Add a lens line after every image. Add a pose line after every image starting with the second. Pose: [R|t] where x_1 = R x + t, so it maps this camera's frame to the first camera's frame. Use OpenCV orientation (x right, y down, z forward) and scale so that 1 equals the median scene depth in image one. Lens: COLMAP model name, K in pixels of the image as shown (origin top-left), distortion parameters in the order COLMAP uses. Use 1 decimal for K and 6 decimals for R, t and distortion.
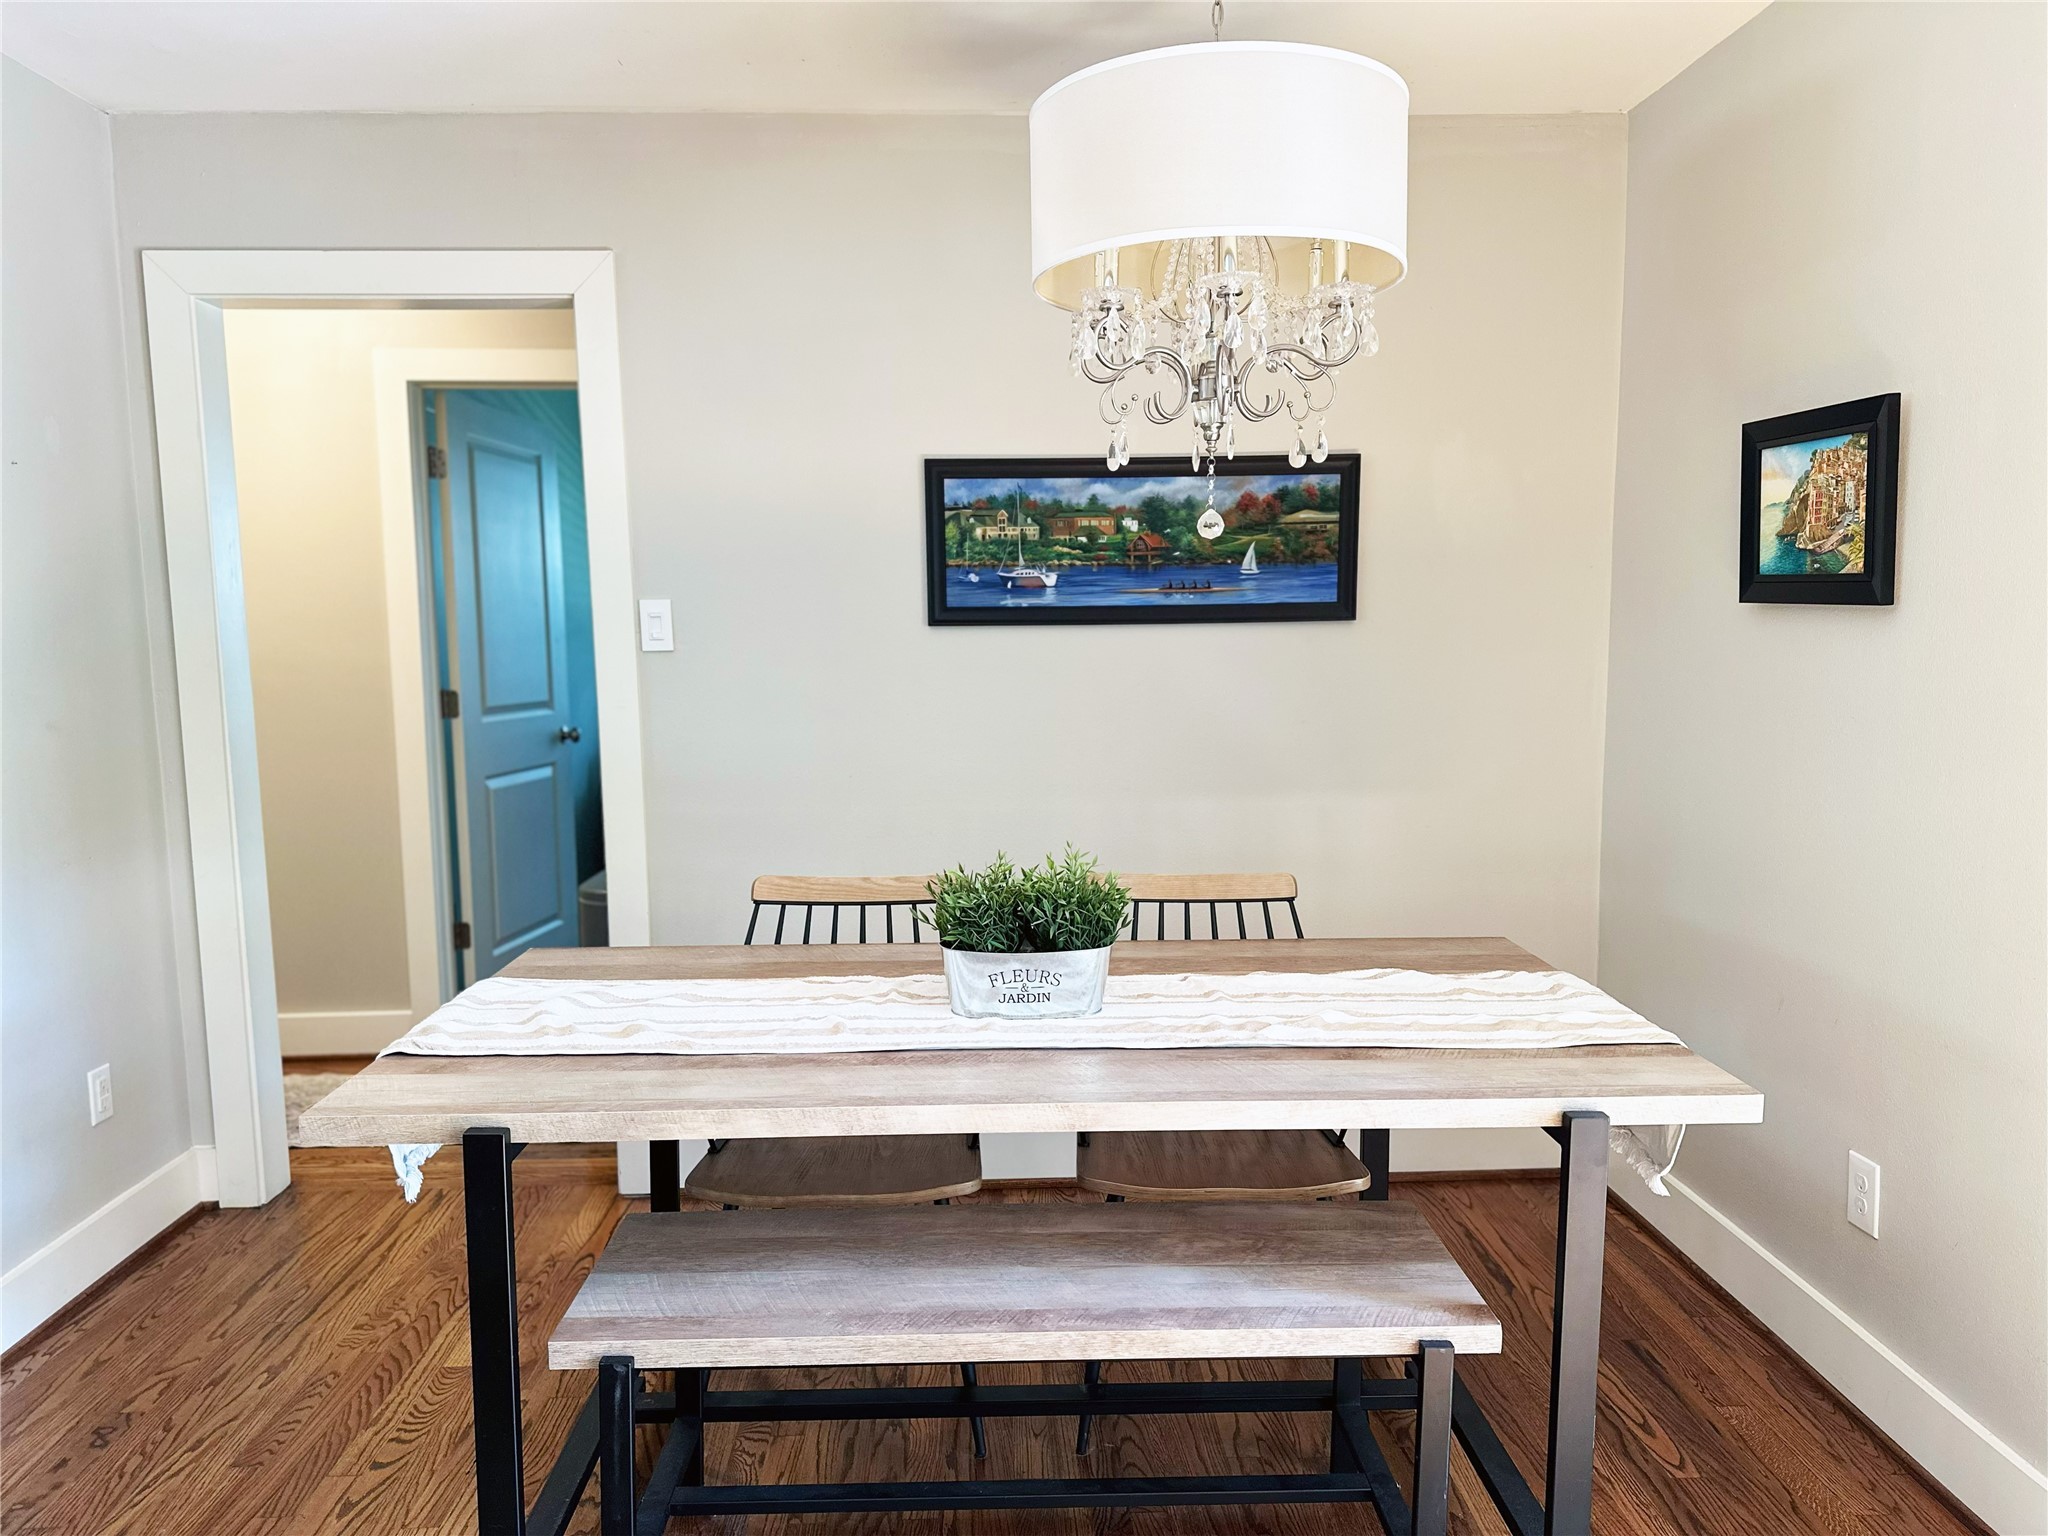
lens RADIAL K [[1435.6, 0, 1043.2], [0, 1435.6, 785.9], [0, 0, 1]] dist [0.054620, -0.060344]
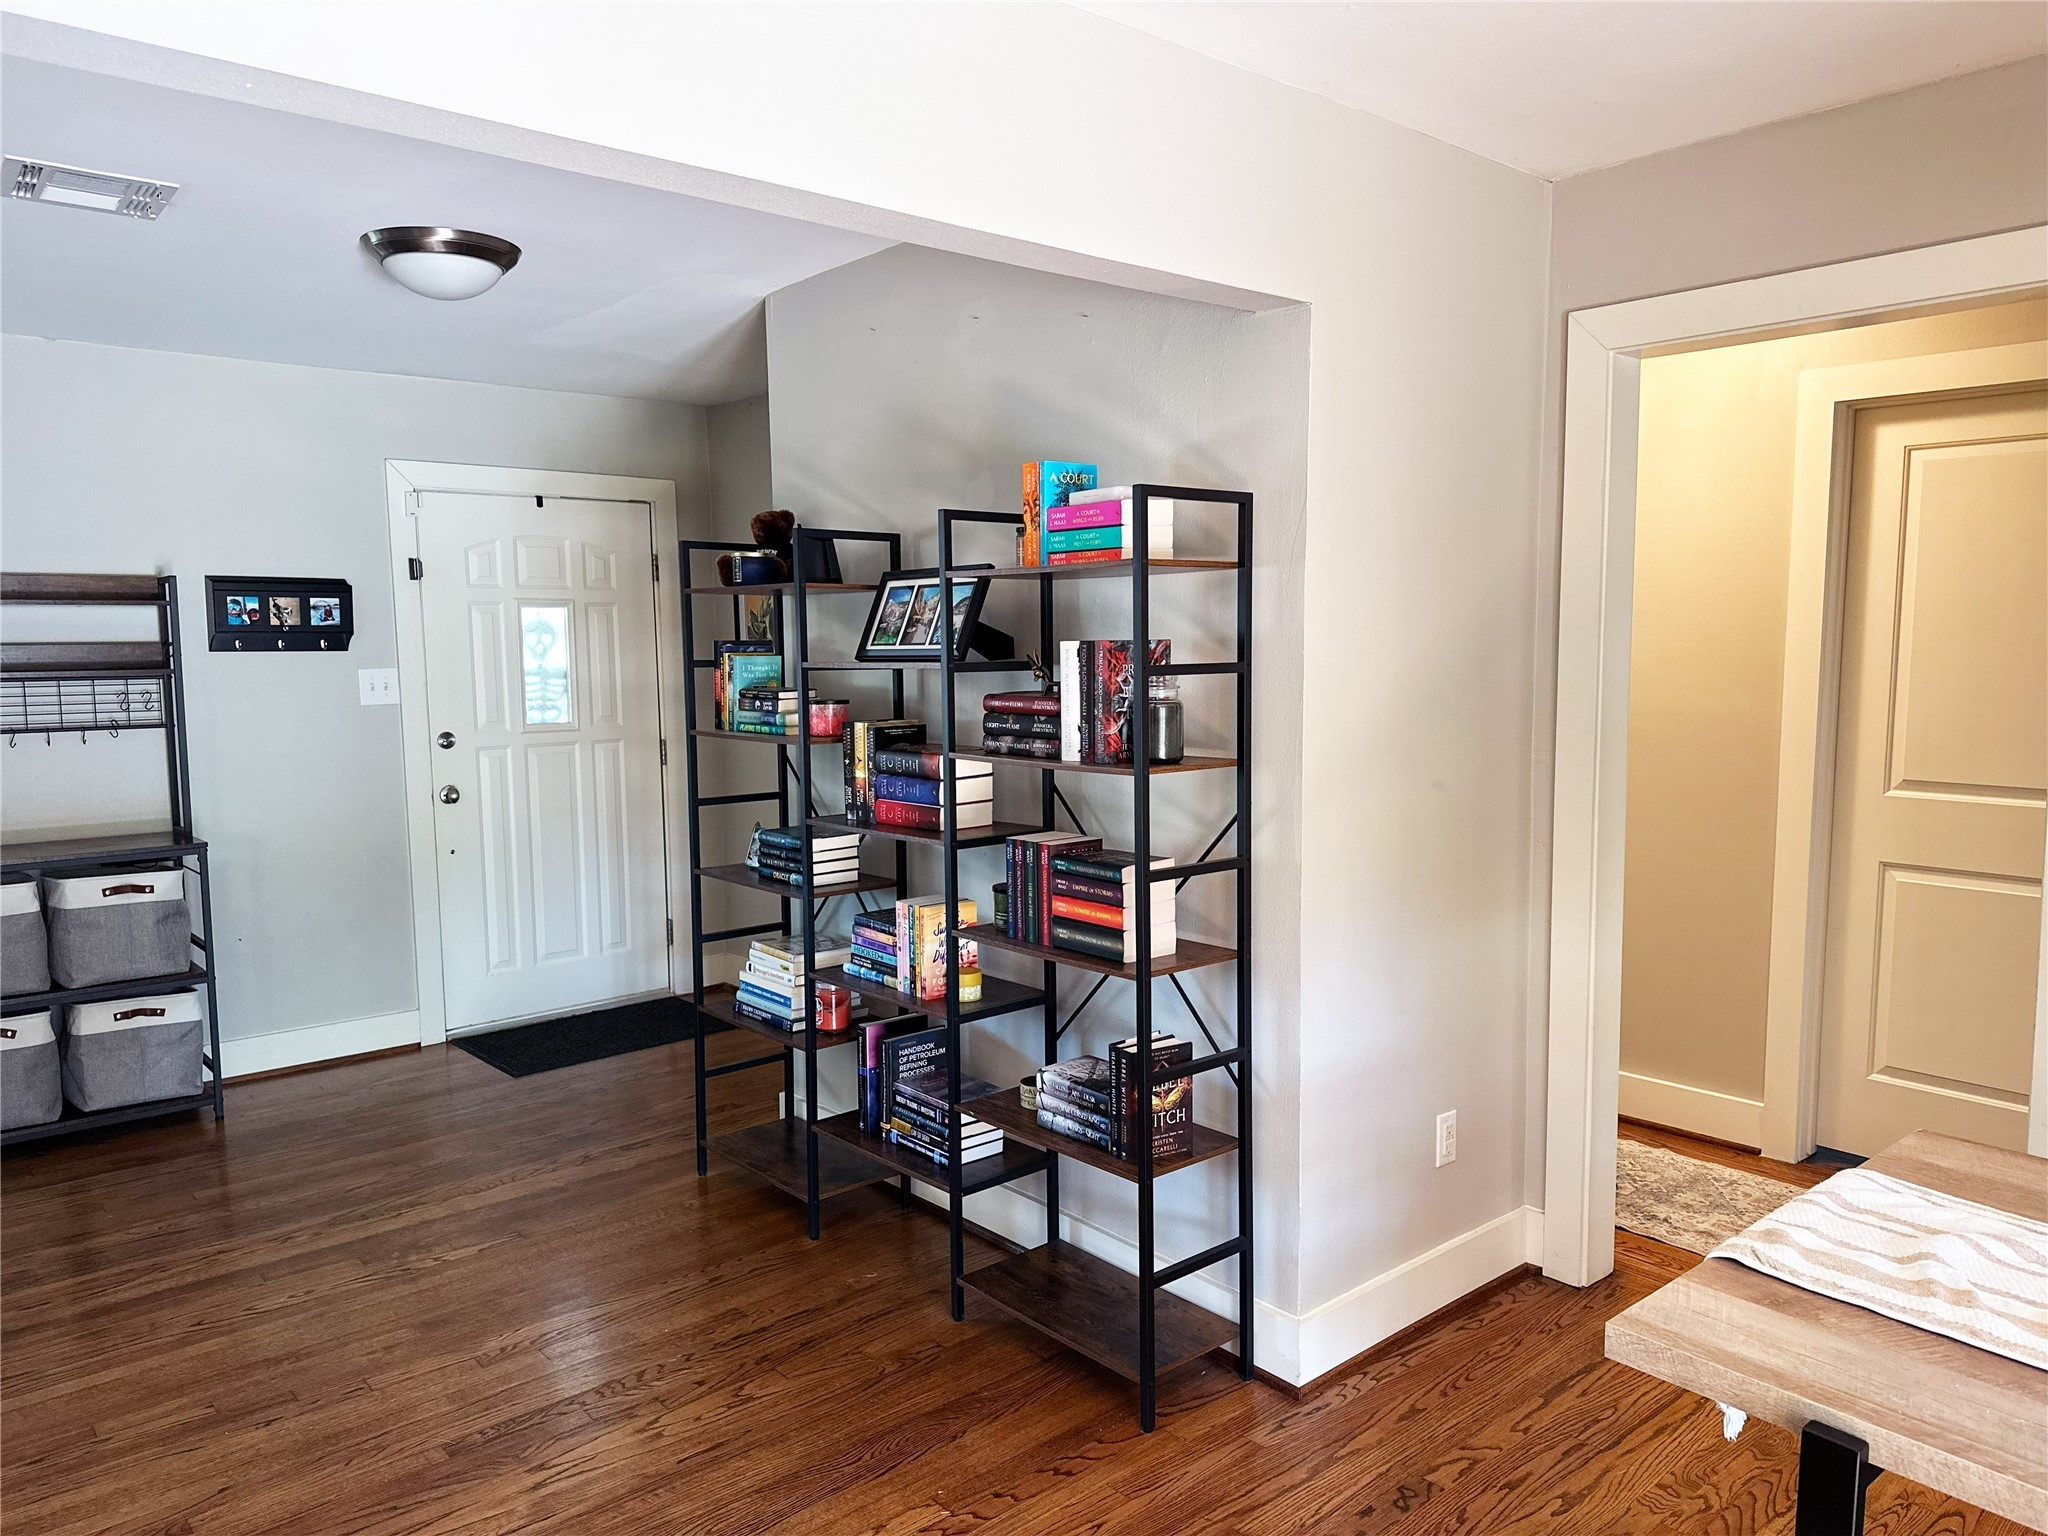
lens RADIAL K [[1435.6, 0, 1026.9], [0, 1435.6, 781.4], [0, 0, 1]] dist [0.054620, -0.060344]
pose [[0.619920, 0.084004, -0.780155, -0.051194], [-0.090081, 0.995298, 0.035591, -0.054515], [0.779477, 0.048214, 0.624573, 0.112366]]
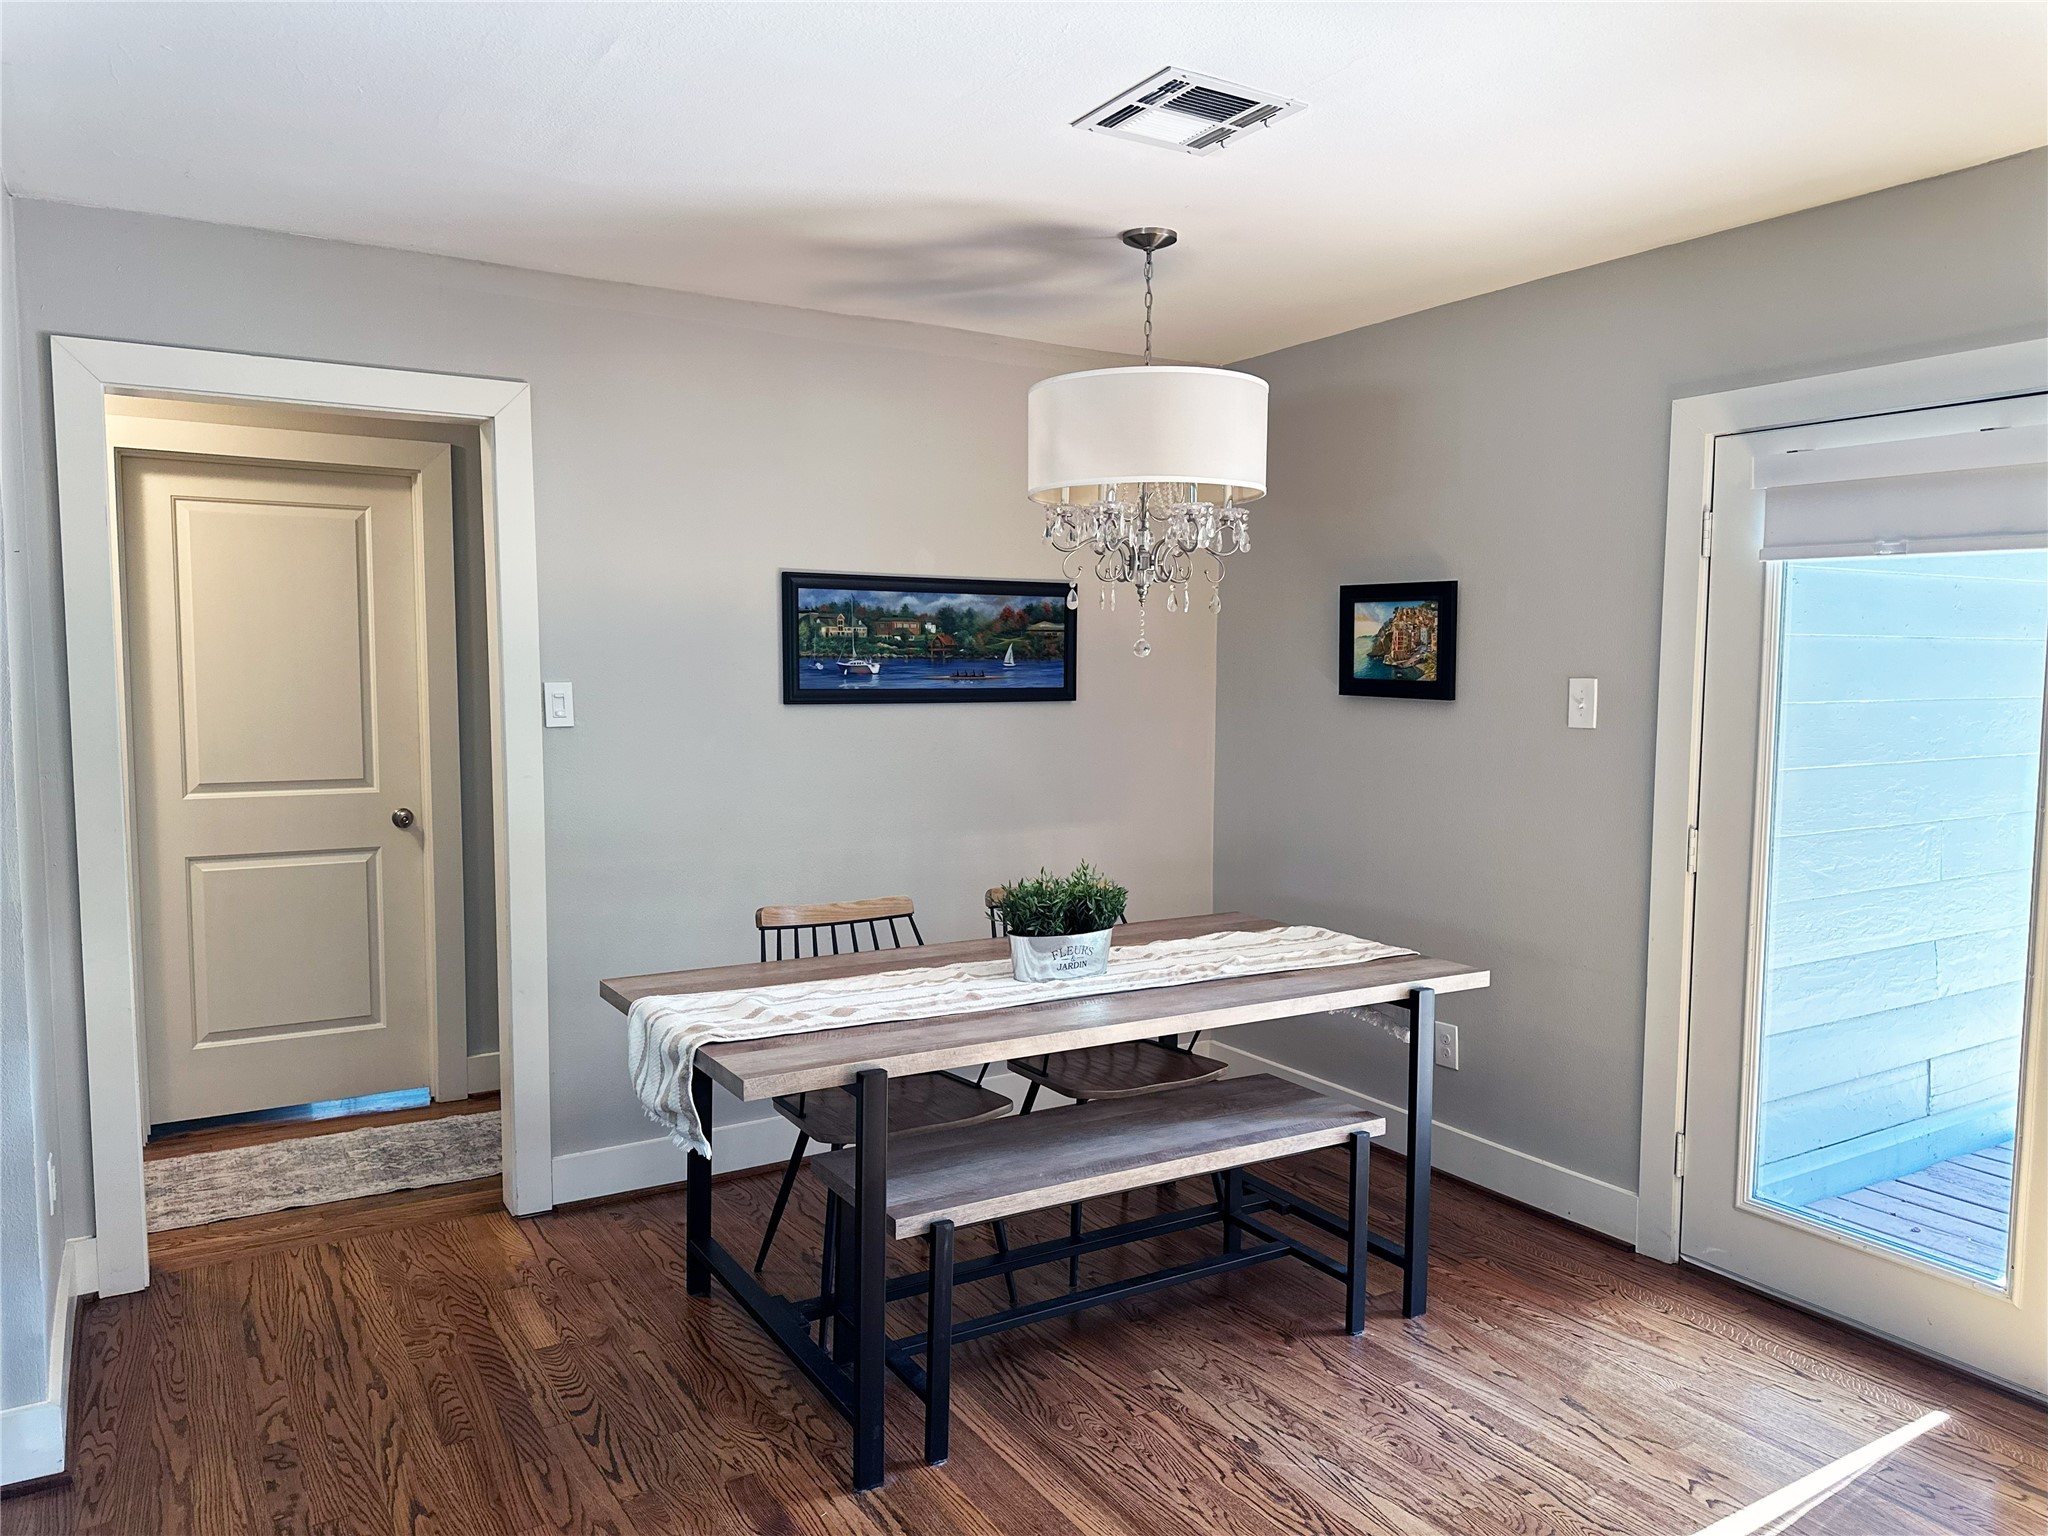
lens RADIAL K [[1435.6, 0, 1041.6], [0, 1435.6, 770.1], [0, 0, 1]] dist [0.054620, -0.060344]
pose [[0.867924, -0.022918, 0.496168, -0.576226], [0.045342, 0.998420, -0.033198, -0.004032], [-0.494623, 0.051311, 0.867591, -0.210004]]
